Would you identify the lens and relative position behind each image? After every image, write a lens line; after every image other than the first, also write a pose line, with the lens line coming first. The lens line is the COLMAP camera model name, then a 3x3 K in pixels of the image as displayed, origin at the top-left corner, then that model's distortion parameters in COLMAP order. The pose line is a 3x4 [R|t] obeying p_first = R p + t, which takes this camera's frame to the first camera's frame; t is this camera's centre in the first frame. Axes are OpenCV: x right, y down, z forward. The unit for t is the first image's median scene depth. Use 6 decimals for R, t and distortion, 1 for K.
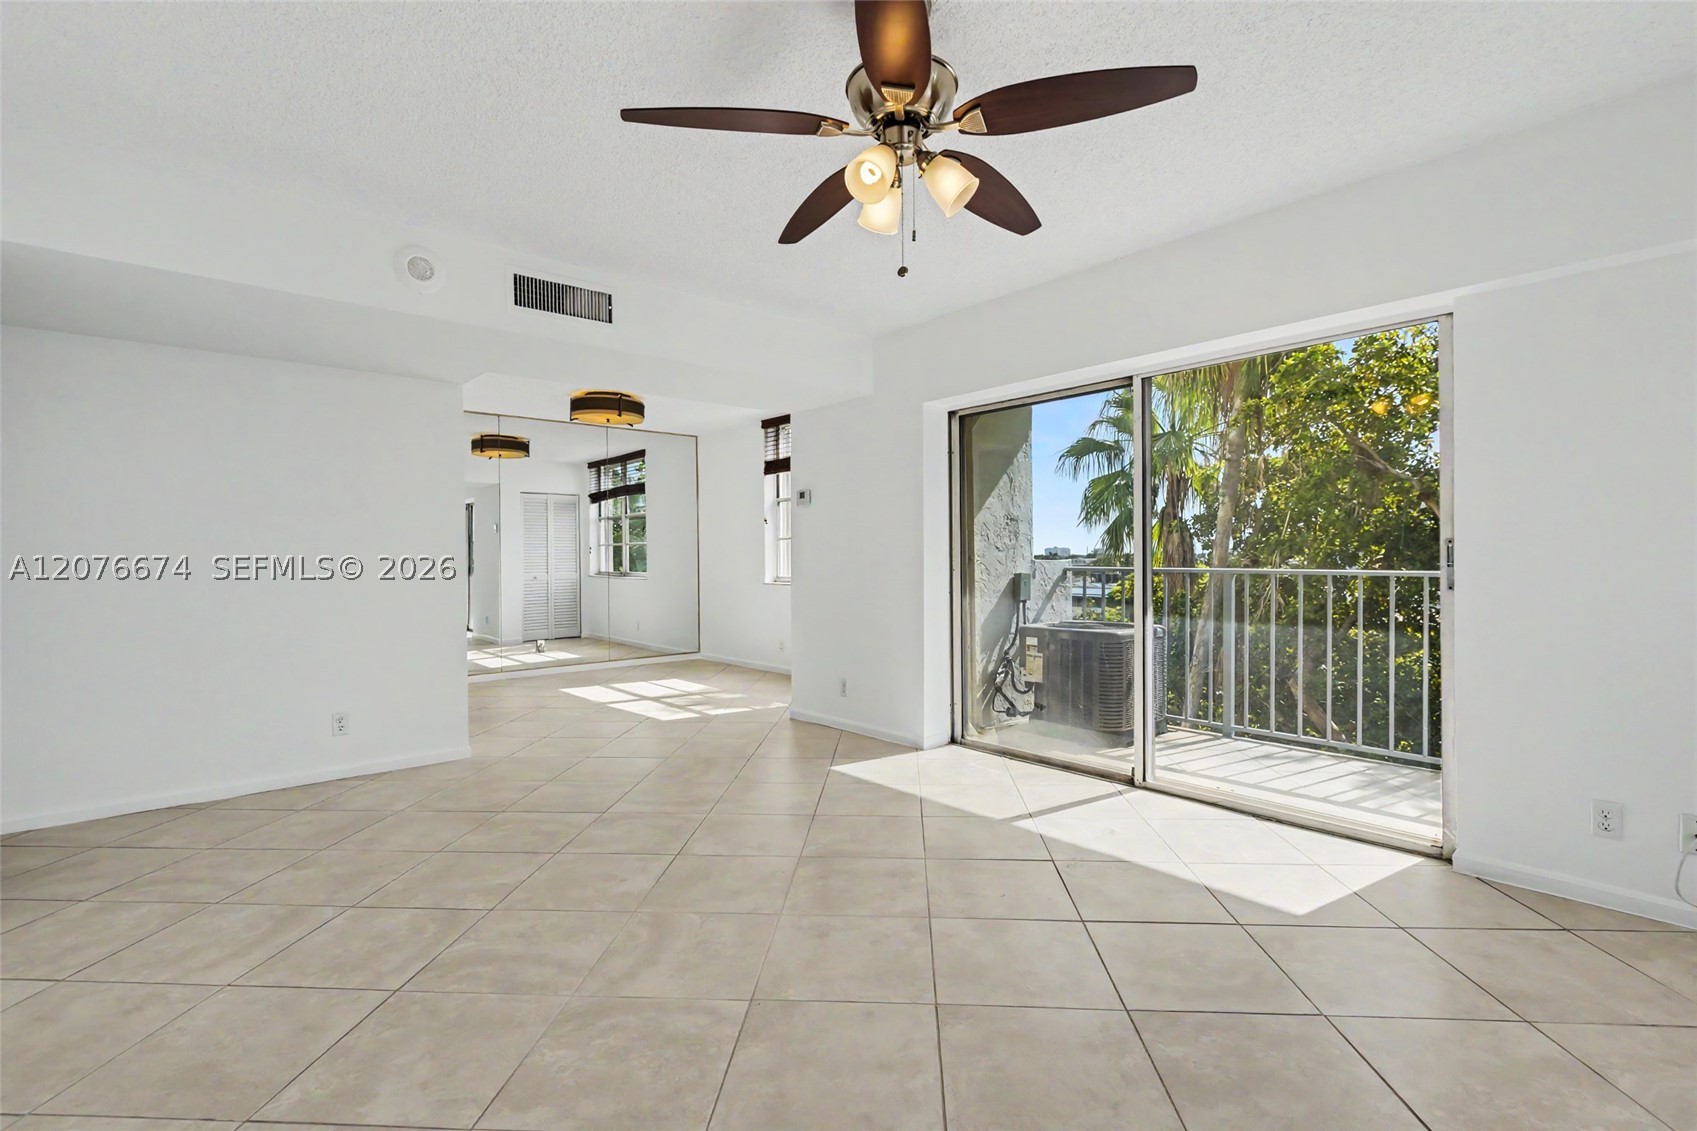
lens RADIAL K [[770.6, 0, 852.3], [0, 770.6, 559.2], [0, 0, 1]] dist [0.000580, -0.000526]
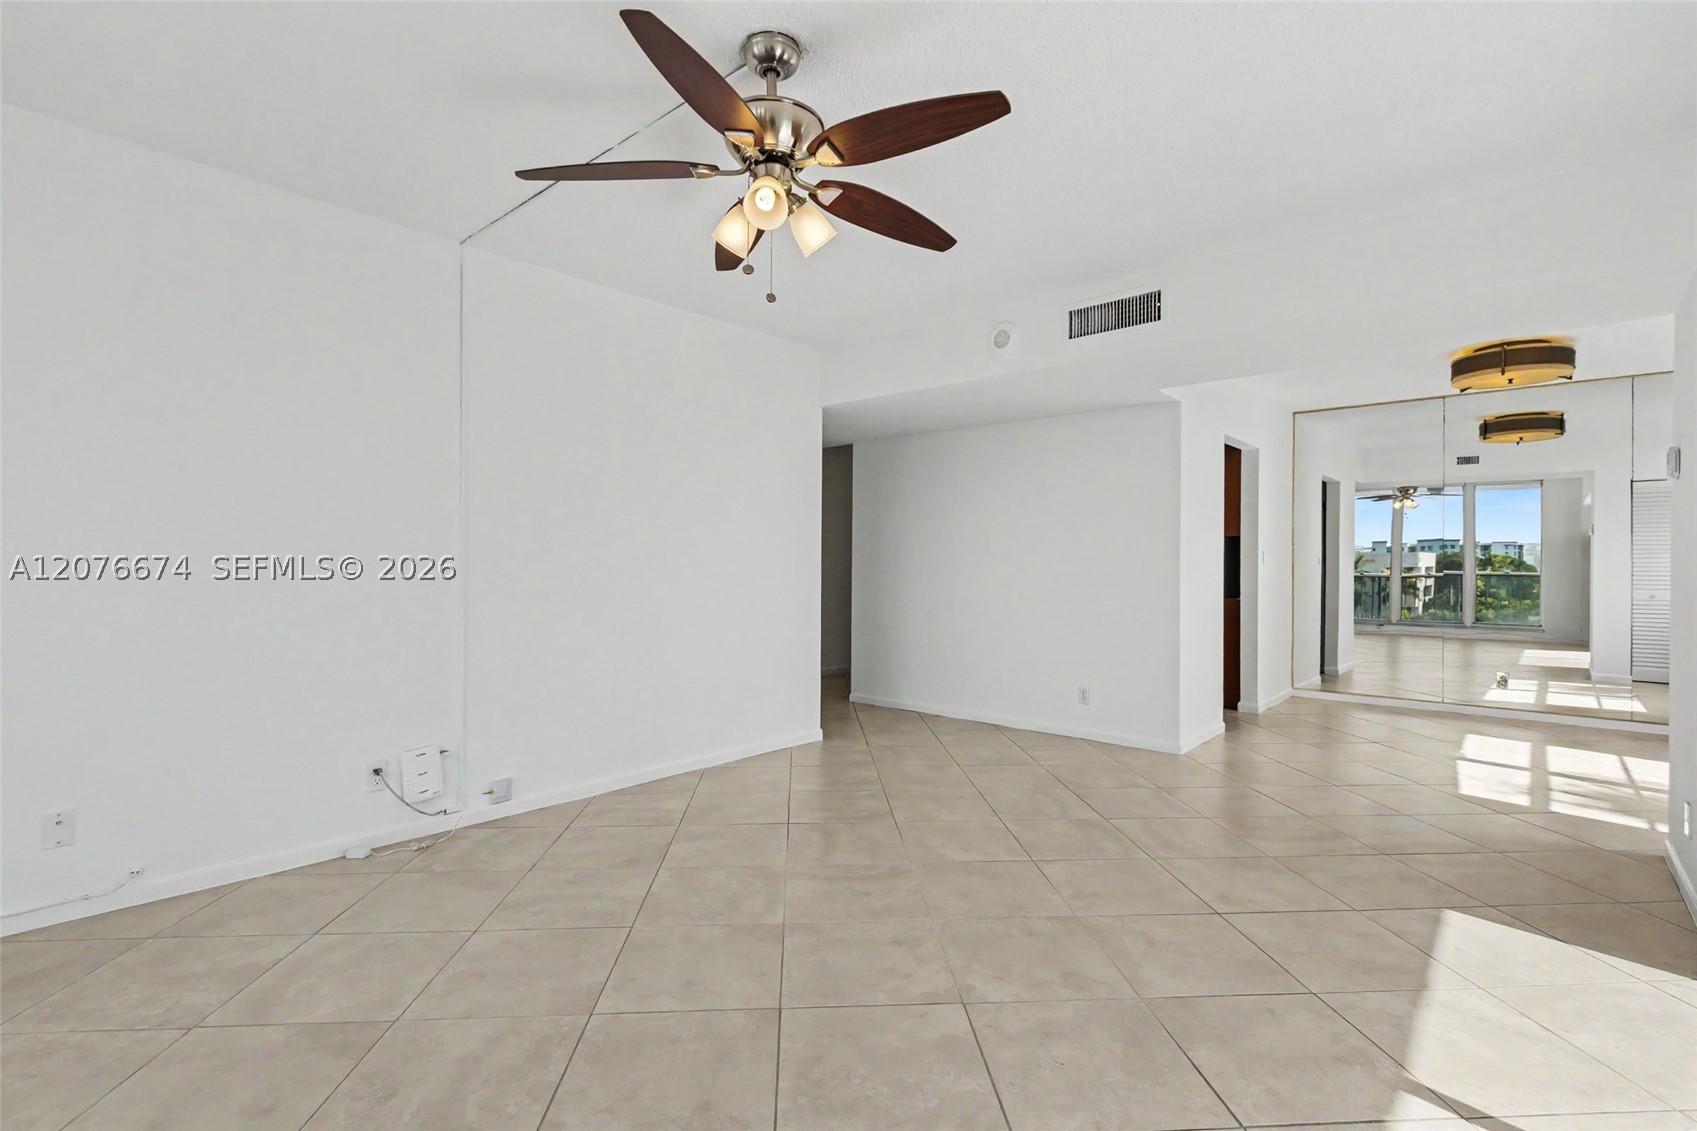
lens RADIAL K [[770.6, 0, 852.3], [0, 770.6, 559.2], [0, 0, 1]] dist [0.000580, -0.000526]
pose [[0.131404, 0.002359, -0.991326, 0.725213], [-0.010449, 0.999945, 0.000995, -0.008167], [0.991274, 0.010227, 0.131422, 0.618826]]
